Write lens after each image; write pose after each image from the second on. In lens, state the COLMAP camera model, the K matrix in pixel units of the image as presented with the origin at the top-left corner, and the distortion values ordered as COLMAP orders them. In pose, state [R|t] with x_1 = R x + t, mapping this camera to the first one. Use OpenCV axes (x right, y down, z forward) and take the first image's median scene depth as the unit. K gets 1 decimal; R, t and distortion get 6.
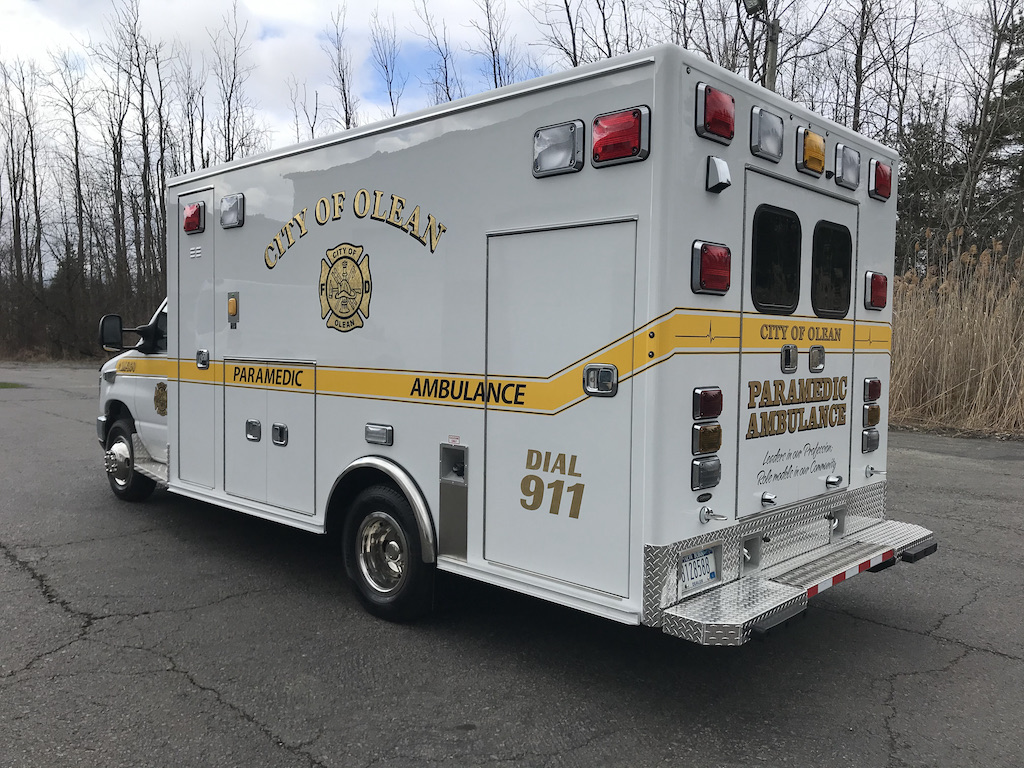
lens RADIAL K [[842.6, 0, 518.2], [0, 842.6, 389.9], [0, 0, 1]] dist [0.017679, -0.014085]
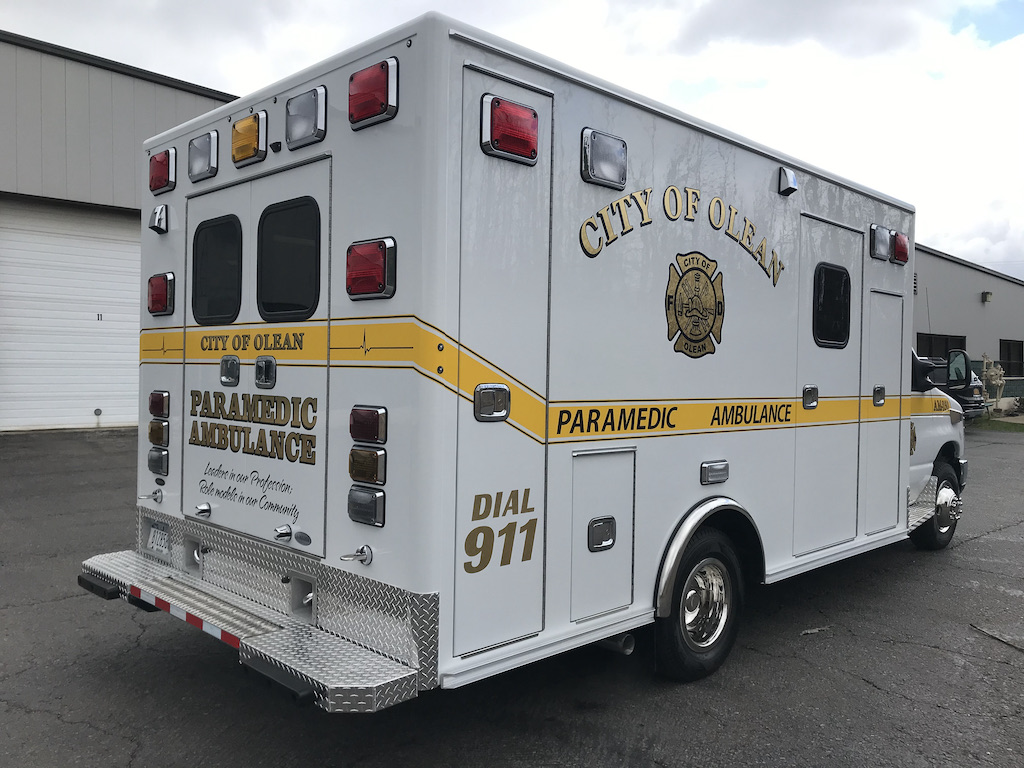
lens RADIAL K [[842.6, 0, 520.8], [0, 842.6, 391.4], [0, 0, 1]] dist [0.017679, -0.014085]
pose [[0.040216, -0.034843, 0.998583, -1.089972], [0.038939, 0.998687, 0.033278, -0.072185], [-0.998432, 0.037546, 0.041520, 1.180936]]
